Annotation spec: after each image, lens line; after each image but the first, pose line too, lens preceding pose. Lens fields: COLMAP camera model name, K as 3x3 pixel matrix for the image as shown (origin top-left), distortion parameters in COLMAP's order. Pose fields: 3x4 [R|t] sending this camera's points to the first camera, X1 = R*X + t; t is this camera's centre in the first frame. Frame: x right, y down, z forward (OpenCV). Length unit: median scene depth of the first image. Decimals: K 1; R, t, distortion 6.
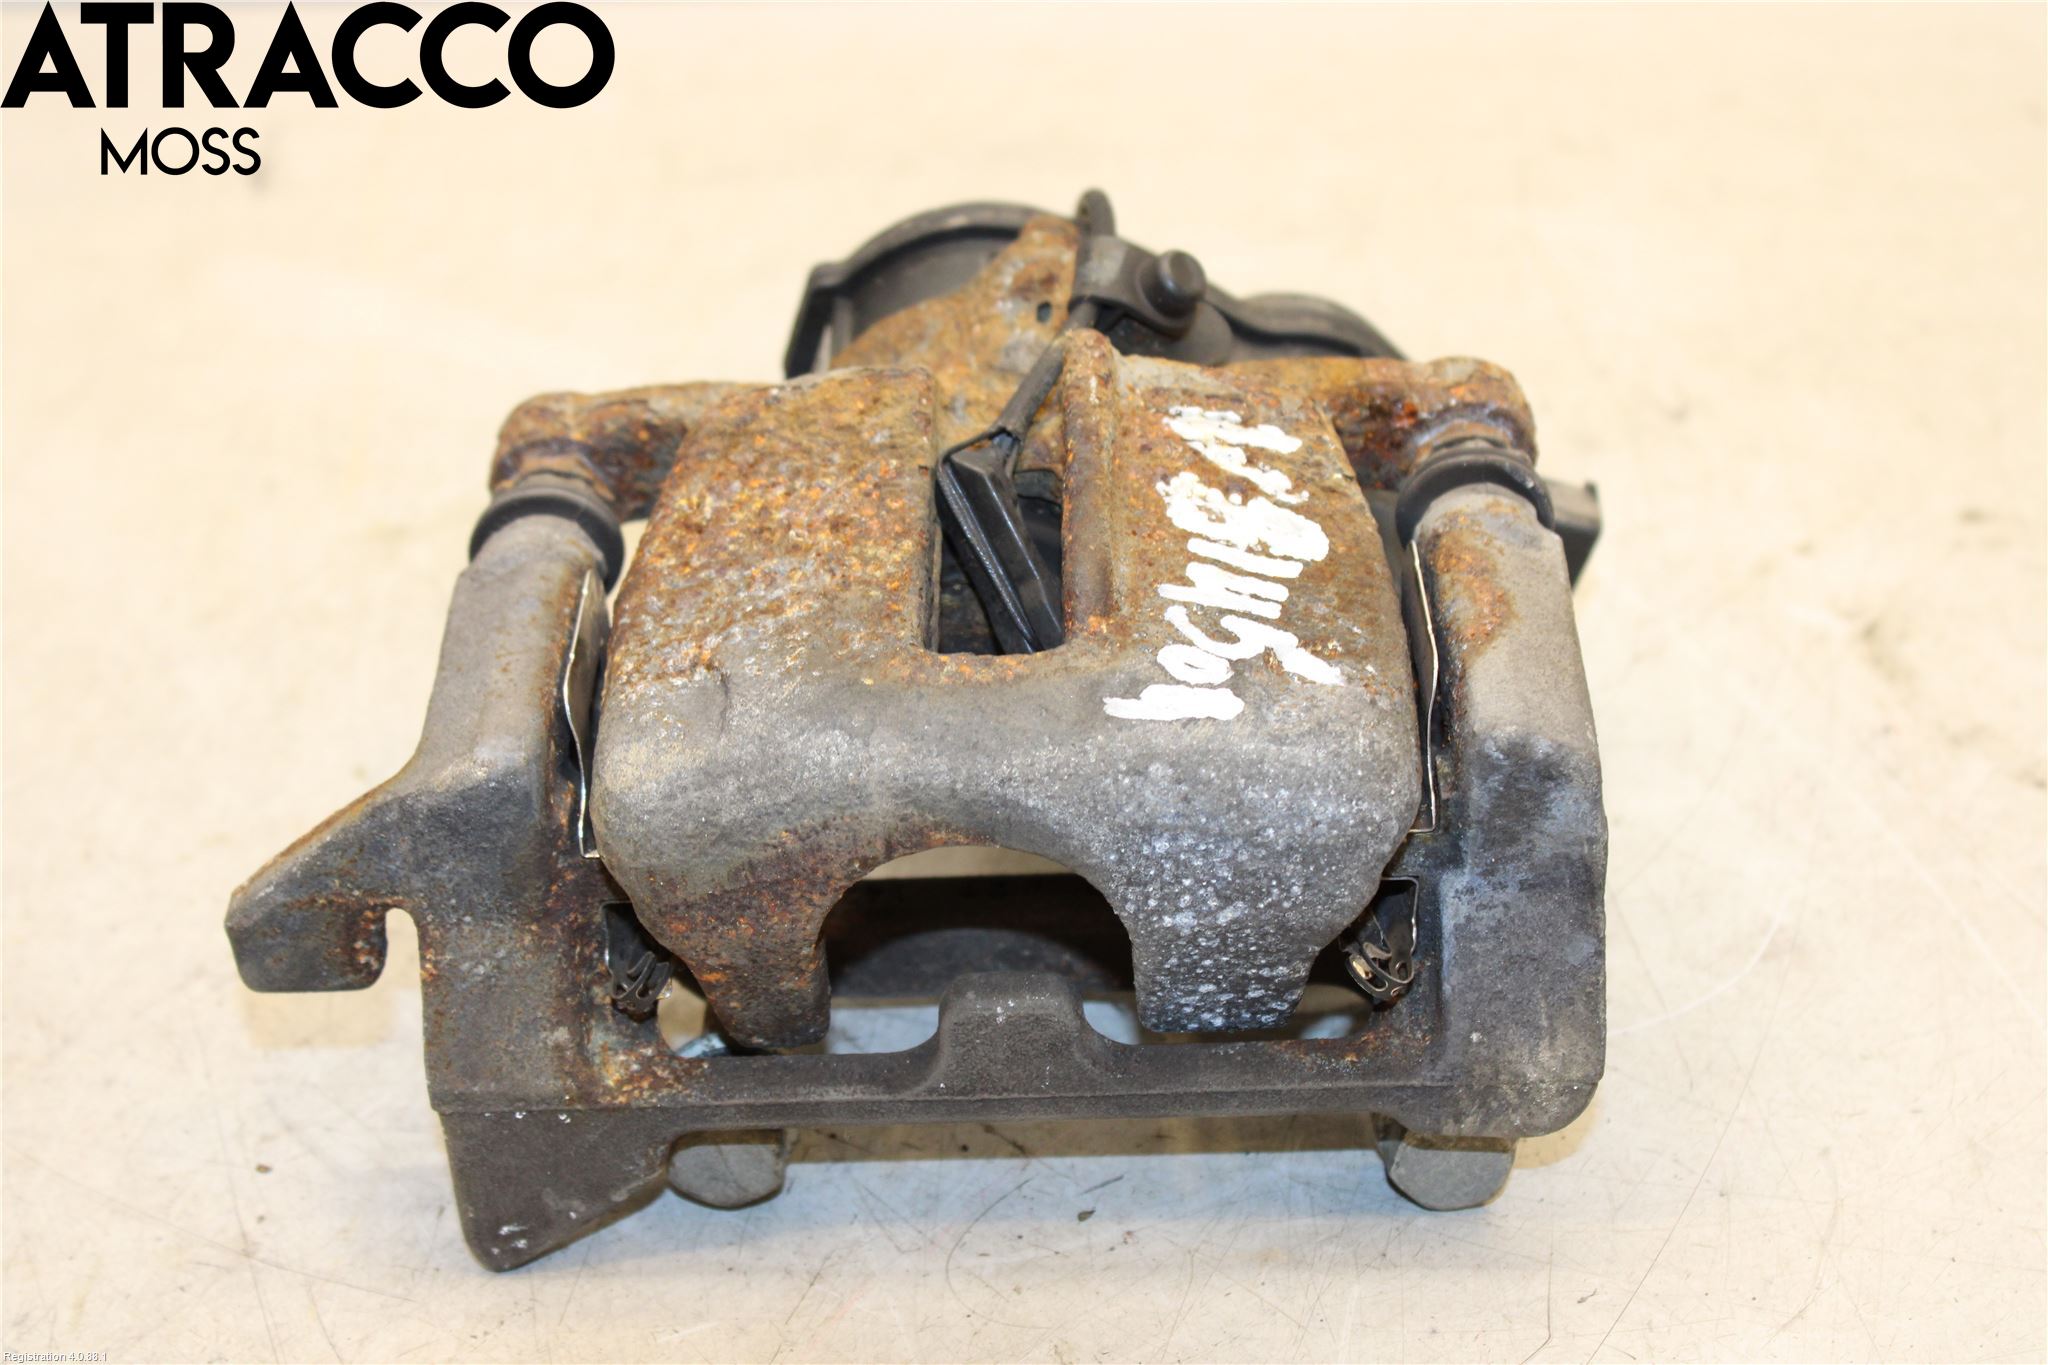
lens RADIAL K [[3977.9, 0, 1023.2], [0, 3977.9, 681.4], [0, 0, 1]] dist [-0.012617, 0.000000]
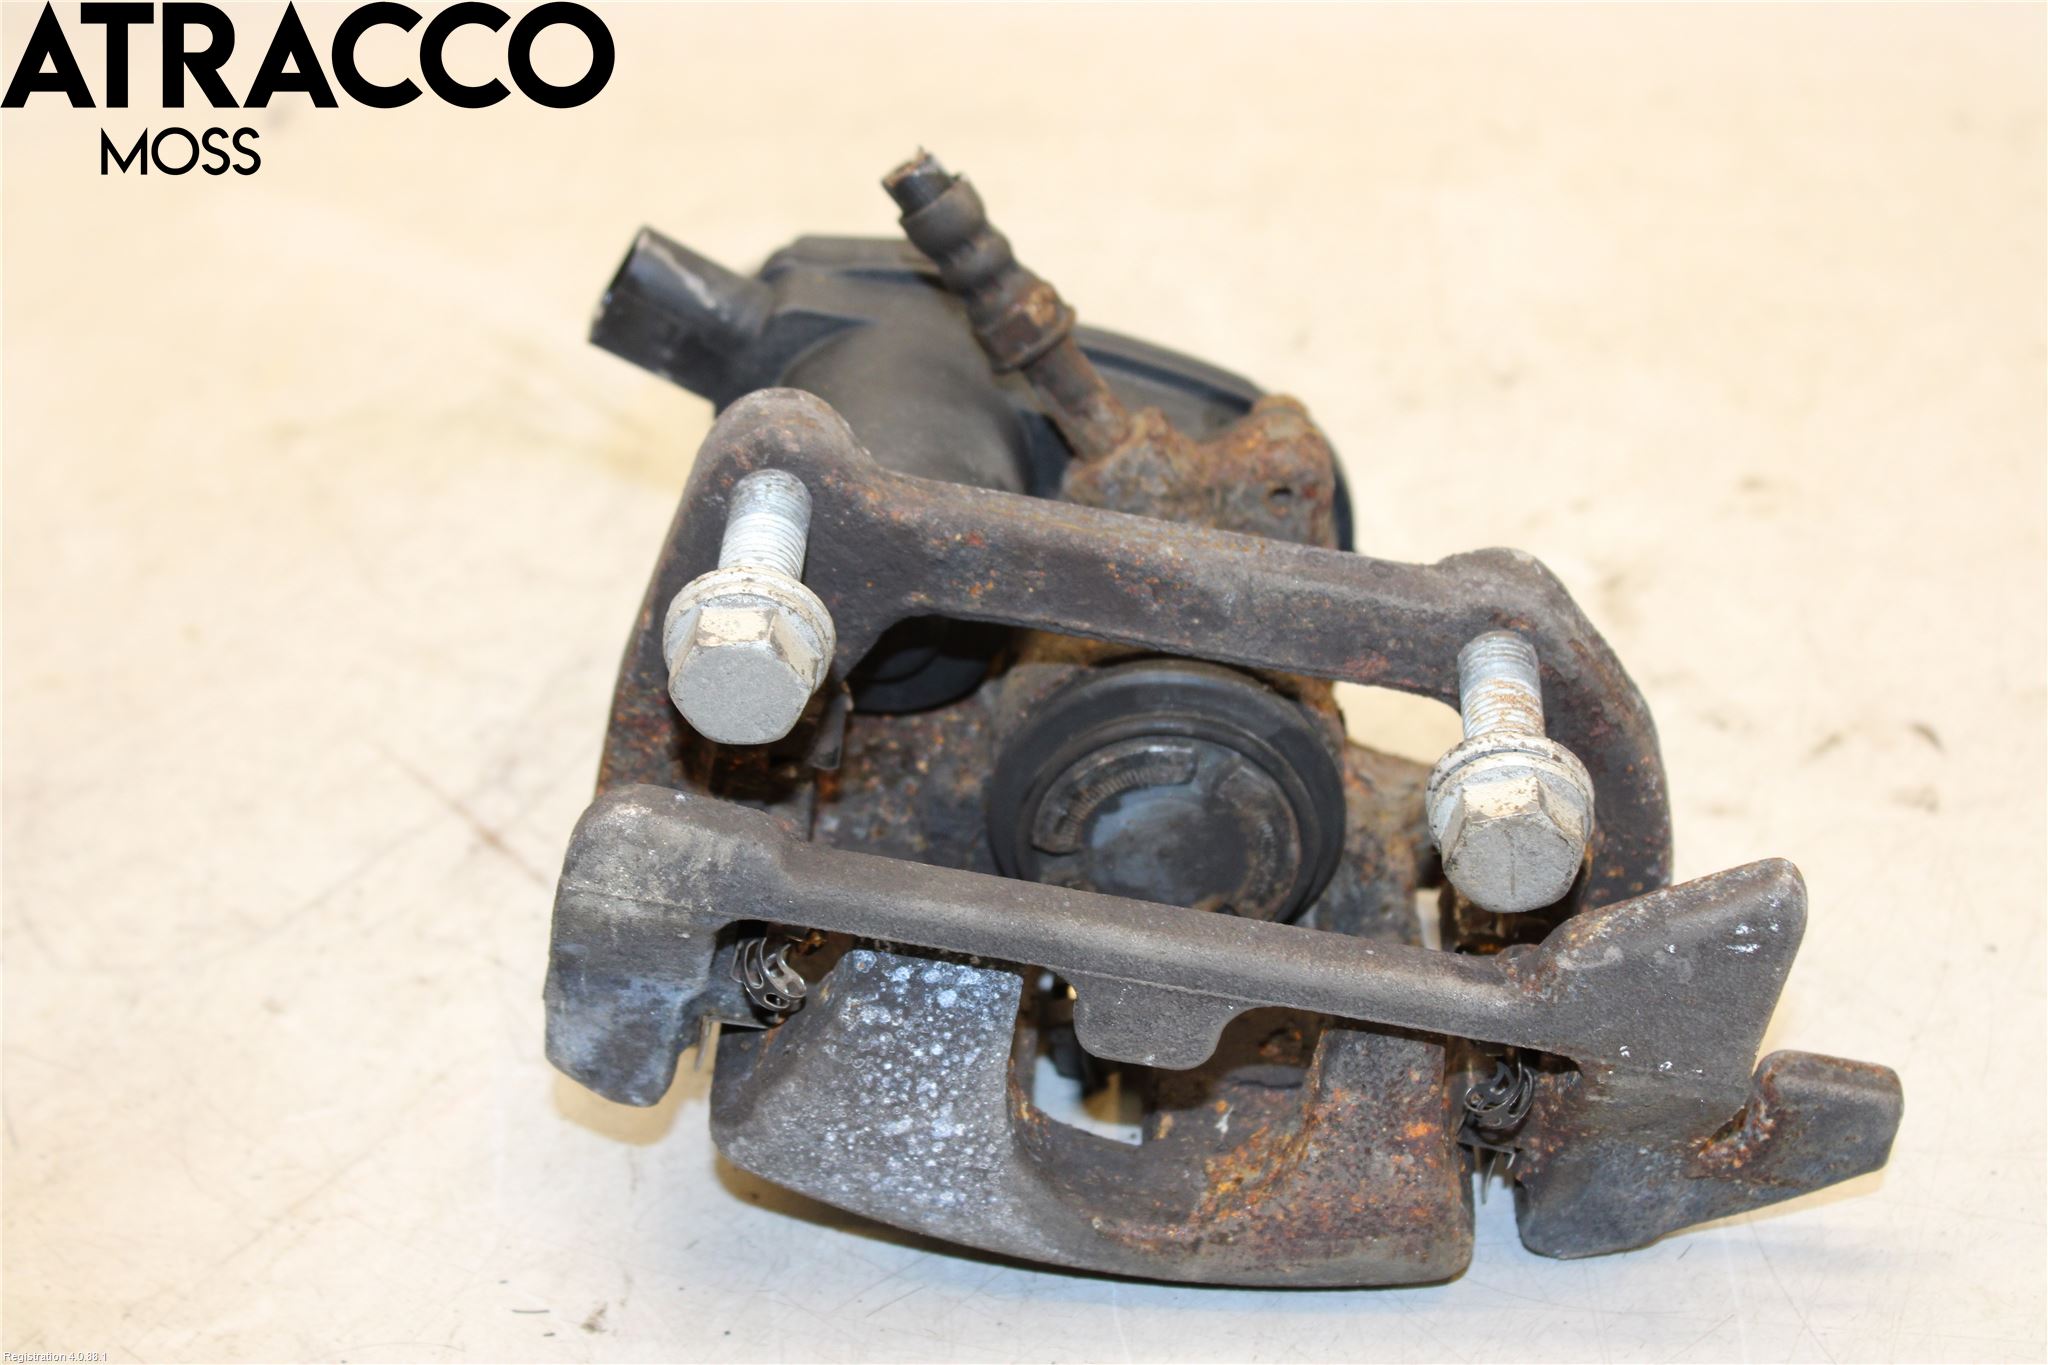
lens RADIAL K [[3977.9, 0, 1023.7], [0, 3977.9, 683.2], [0, 0, 1]] dist [-0.012617, 0.000000]
pose [[-0.973428, -0.209568, -0.092301, 0.140351], [0.139997, -0.225650, -0.964097, 1.089229], [0.181216, -0.951401, 0.248993, 0.860296]]
